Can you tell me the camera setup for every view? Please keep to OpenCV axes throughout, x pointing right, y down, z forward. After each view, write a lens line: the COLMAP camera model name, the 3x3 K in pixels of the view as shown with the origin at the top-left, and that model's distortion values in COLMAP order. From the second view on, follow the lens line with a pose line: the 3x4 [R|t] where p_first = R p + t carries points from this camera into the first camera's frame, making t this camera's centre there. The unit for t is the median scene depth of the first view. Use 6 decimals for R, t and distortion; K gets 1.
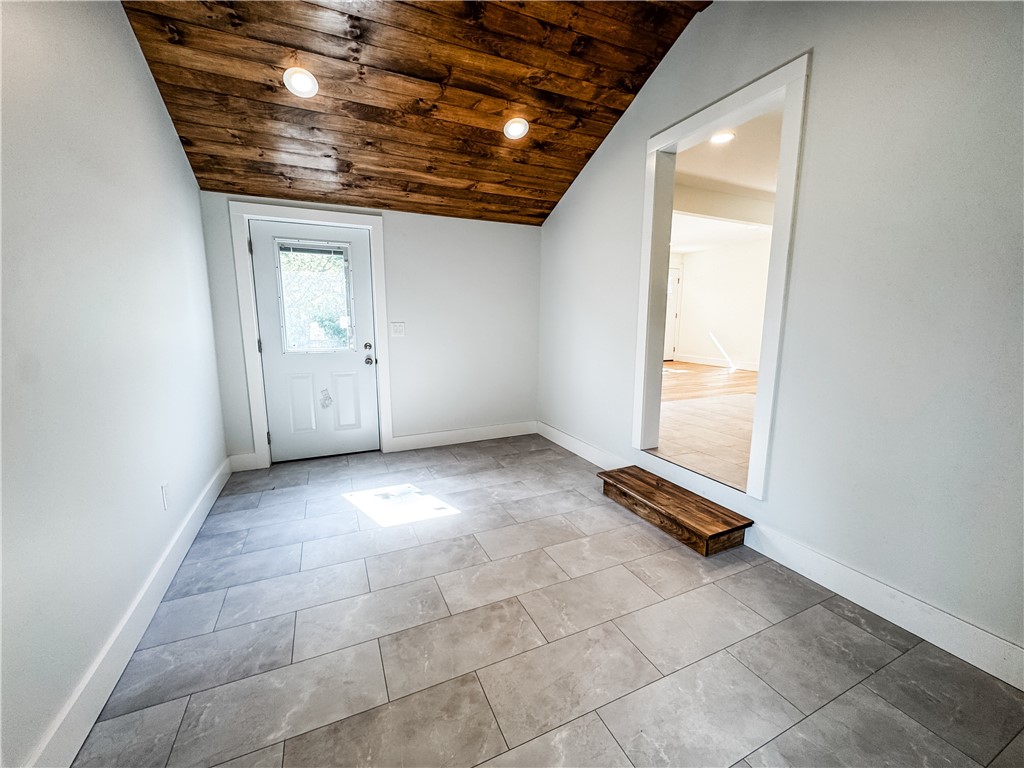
lens RADIAL K [[407.5, 0, 511.6], [0, 407.5, 384.6], [0, 0, 1]] dist [-0.003557, -0.000010]
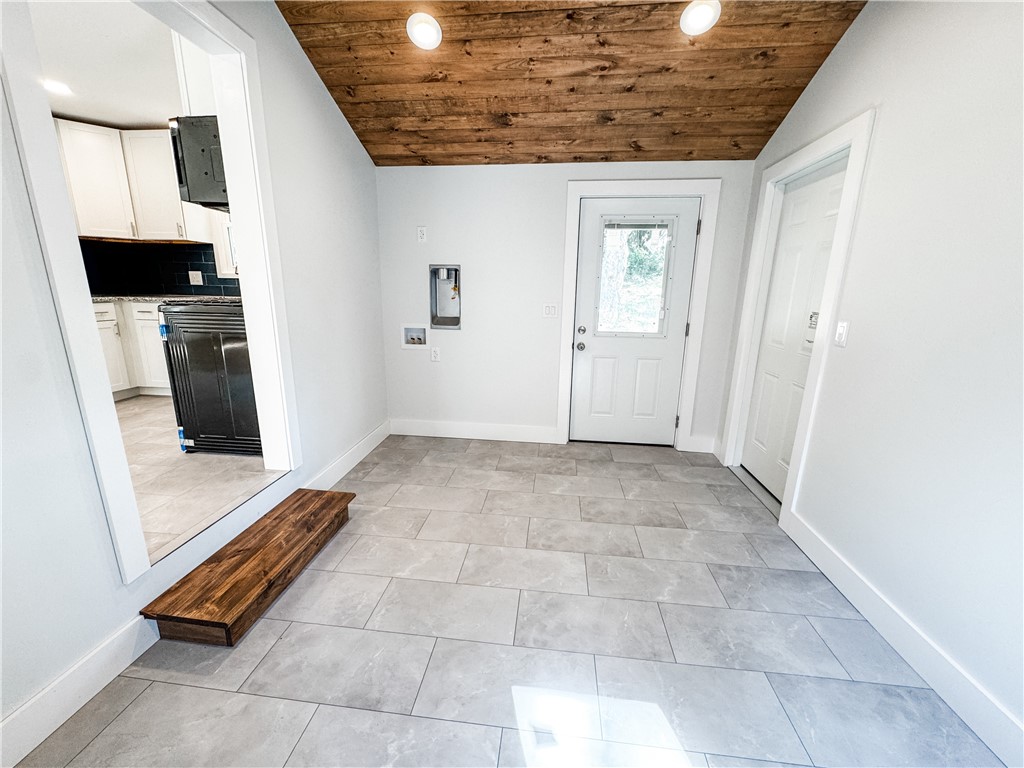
lens RADIAL K [[407.5, 0, 511.6], [0, 407.5, 384.6], [0, 0, 1]] dist [-0.003557, -0.000010]
pose [[-0.857564, -0.134492, 0.496484, -0.320211], [0.063904, 0.929879, 0.362274, -0.228179], [-0.510393, 0.342400, -0.788835, 1.222057]]
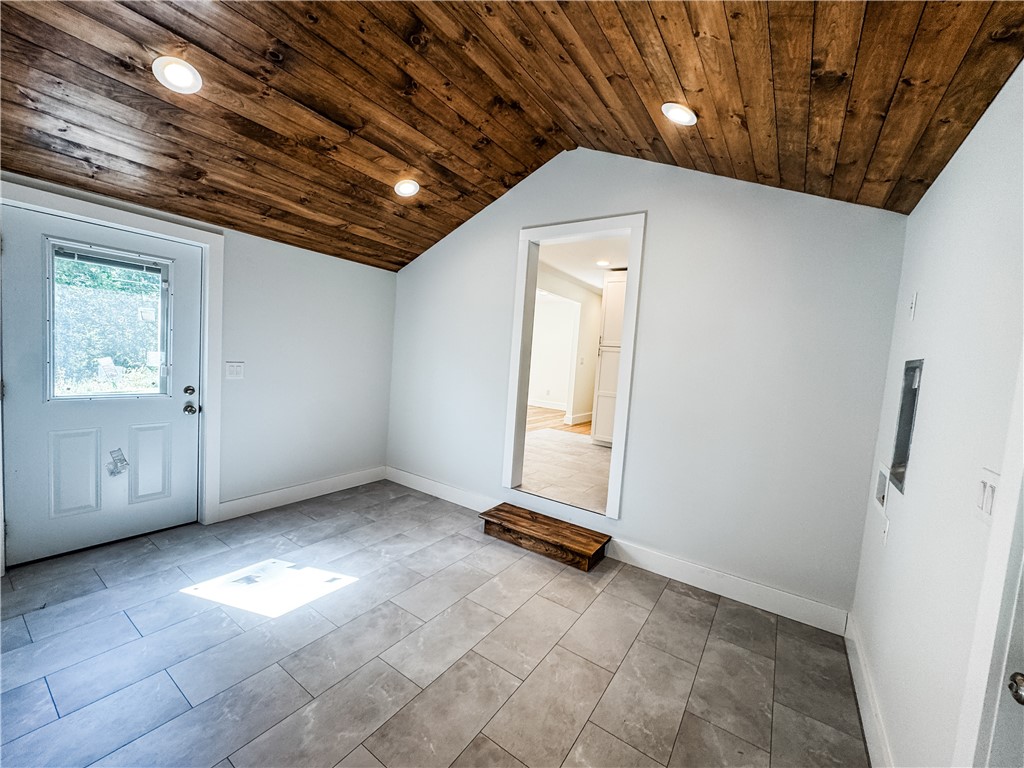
lens RADIAL K [[407.5, 0, 511.6], [0, 407.5, 384.6], [0, 0, 1]] dist [-0.003557, -0.000010]
pose [[0.854125, 0.022554, 0.519579, -0.316227], [0.013857, 0.997718, -0.066089, -0.061056], [-0.519883, 0.063648, 0.851863, 0.008047]]
